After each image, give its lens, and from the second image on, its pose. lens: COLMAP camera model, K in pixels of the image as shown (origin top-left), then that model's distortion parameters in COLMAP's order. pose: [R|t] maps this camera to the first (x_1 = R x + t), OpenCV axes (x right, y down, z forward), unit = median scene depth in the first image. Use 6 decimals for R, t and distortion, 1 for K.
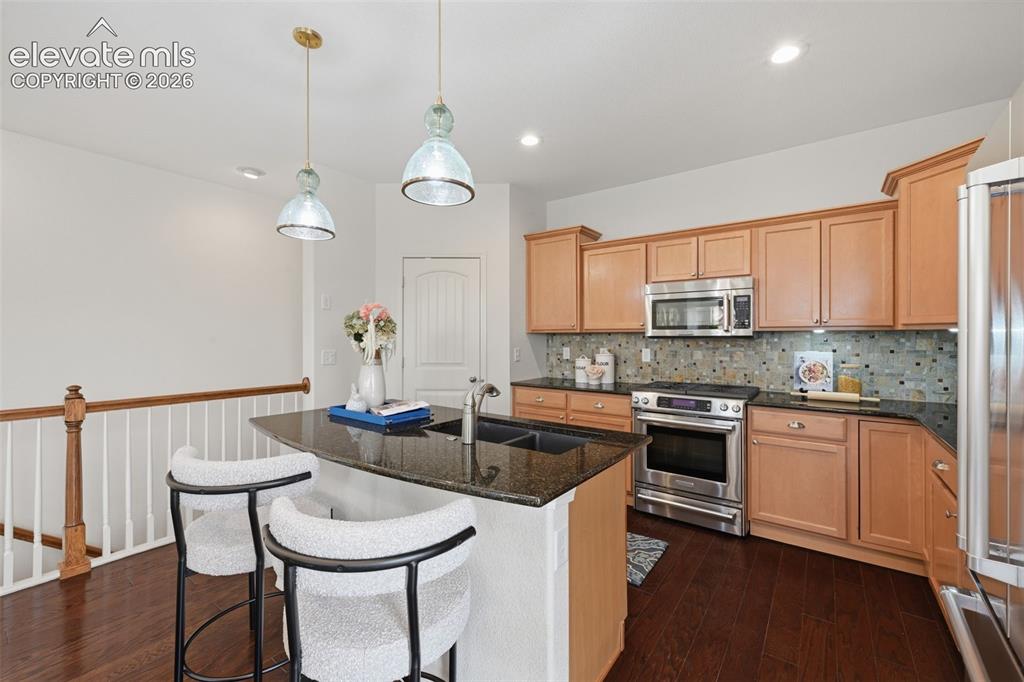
lens RADIAL K [[416.5, 0, 513.6], [0, 416.5, 340.9], [0, 0, 1]] dist [-0.001461, -0.000355]
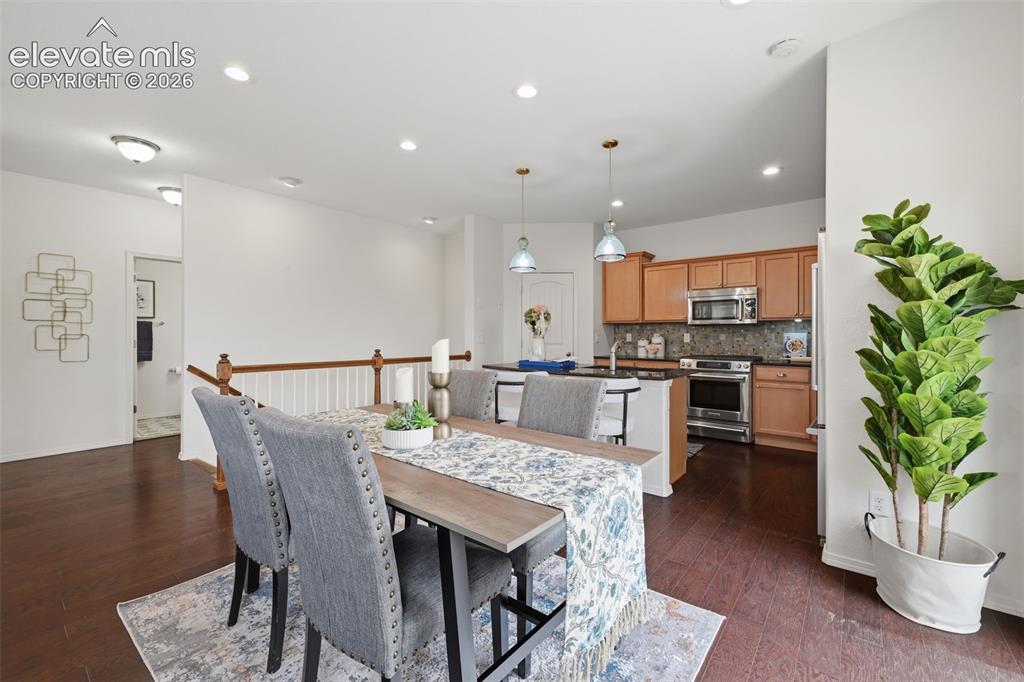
lens RADIAL K [[416.5, 0, 512.3], [0, 416.5, 339.1], [0, 0, 1]] dist [-0.001461, -0.000355]
pose [[0.998888, 0.001451, -0.047131, -0.291267], [-0.001388, 0.999998, 0.001372, 0.046301], [0.047133, -0.001305, 0.998888, -0.641110]]
